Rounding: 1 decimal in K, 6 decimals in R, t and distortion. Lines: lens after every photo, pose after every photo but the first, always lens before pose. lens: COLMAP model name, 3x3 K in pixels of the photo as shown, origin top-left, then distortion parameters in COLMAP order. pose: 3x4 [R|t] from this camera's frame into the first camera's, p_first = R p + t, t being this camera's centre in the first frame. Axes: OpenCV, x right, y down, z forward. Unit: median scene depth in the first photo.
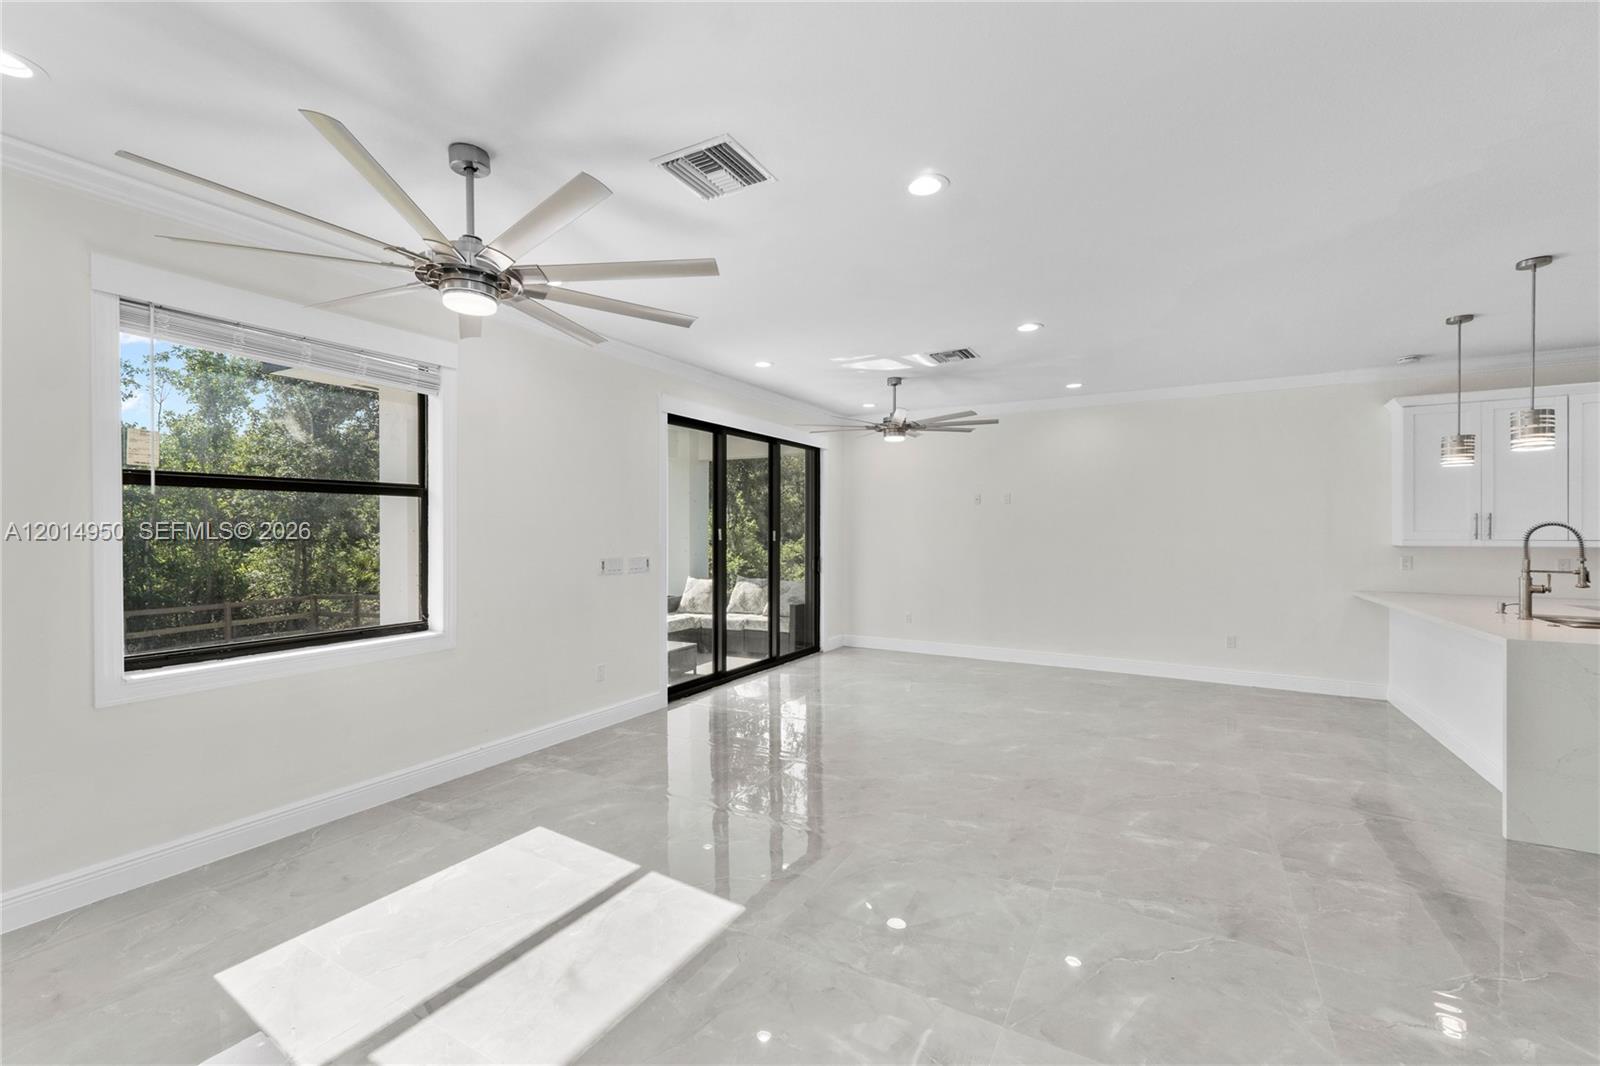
lens RADIAL K [[671.5, 0, 796.5], [0, 671.5, 531.2], [0, 0, 1]] dist [0.010252, -0.000454]
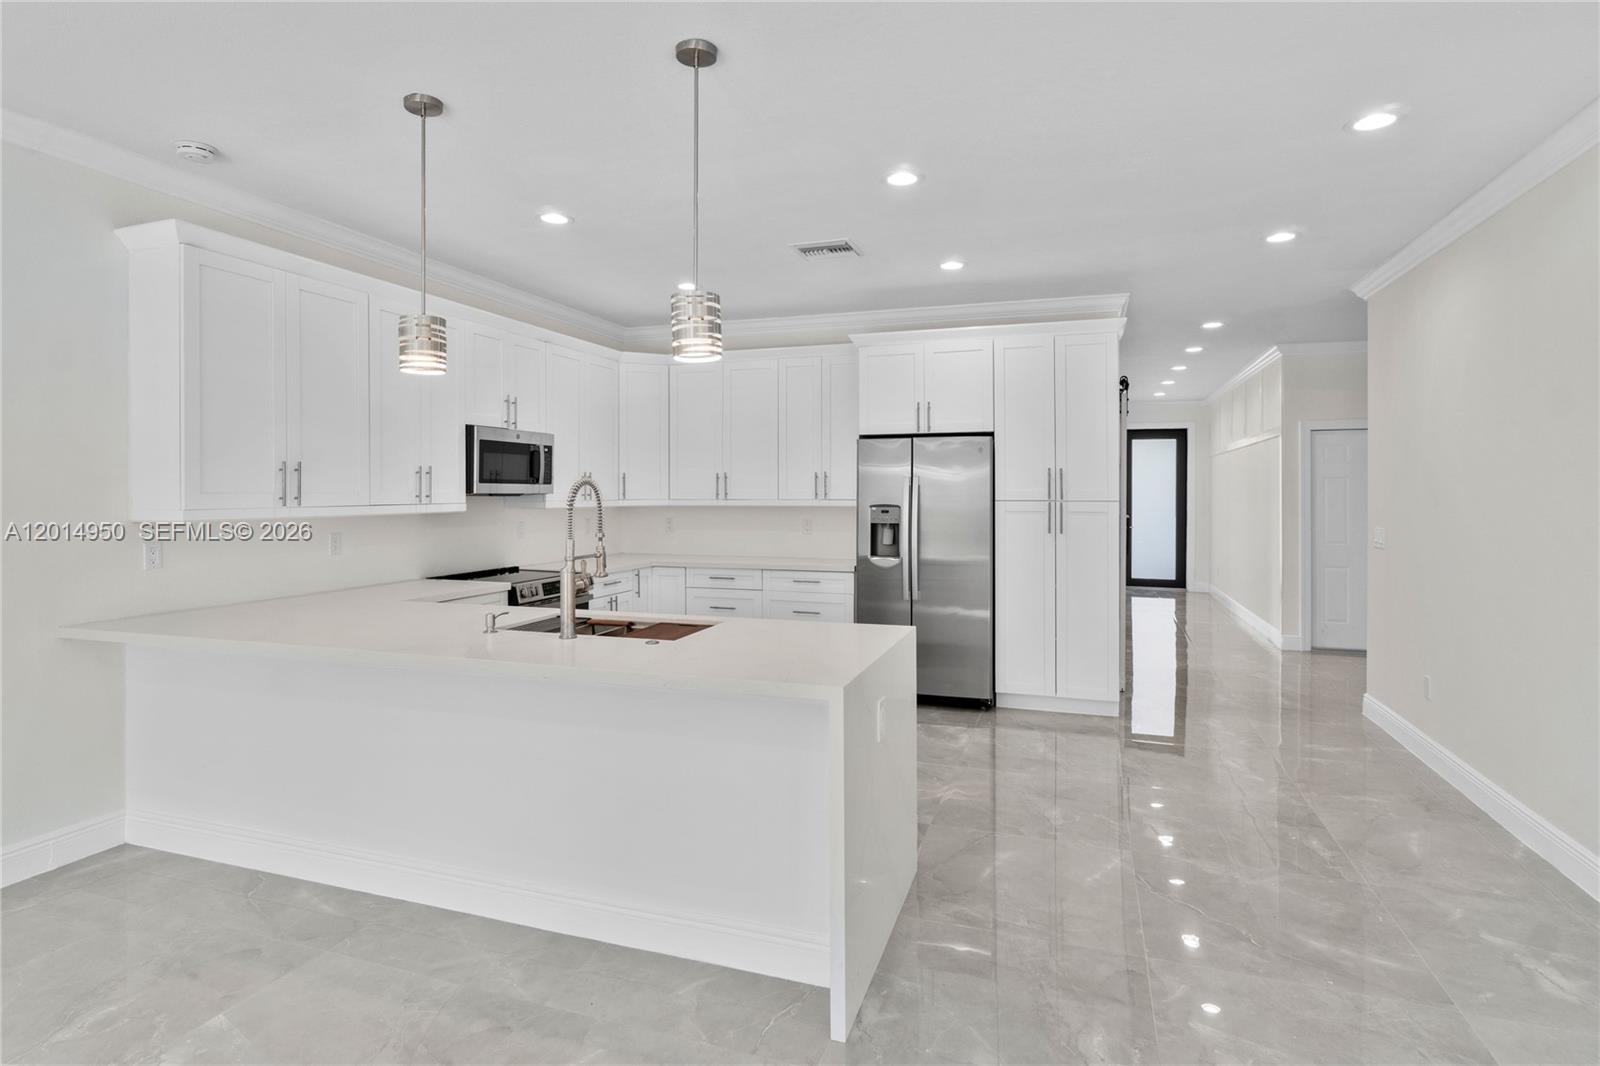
lens RADIAL K [[824.1, 0, 794.5], [0, 824.1, 490.9], [0, 0, 1]] dist [-0.001819, -0.000542]
pose [[-0.180549, -0.002513, 0.983563, 0.295500], [-0.000790, 0.999997, 0.002409, -0.004028], [-0.983566, -0.000342, -0.180551, 0.888779]]
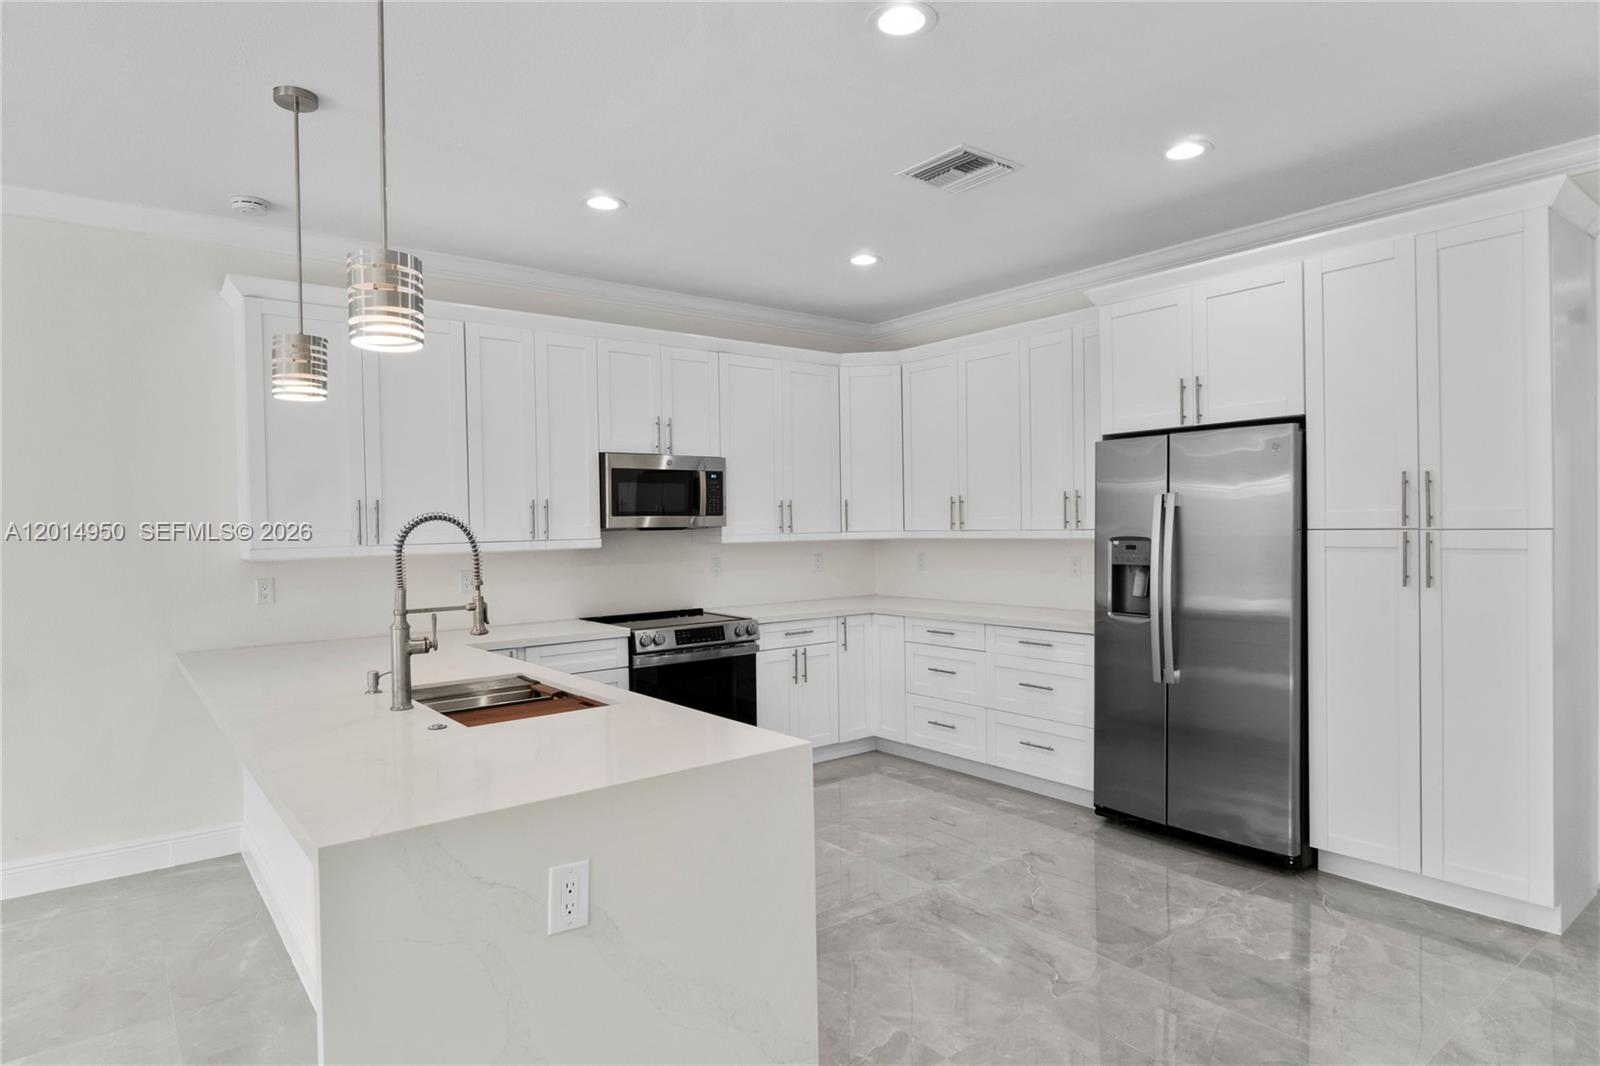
lens RADIAL K [[899.8, 0, 800.0], [0, 899.8, 533.0], [0, 0, 1]] dist [0.001582, -0.003177]
pose [[0.377622, -0.020161, 0.925740, 0.549335], [0.017651, 0.999738, 0.014572, -0.003369], [-0.925791, 0.010838, 0.377879, 0.457728]]
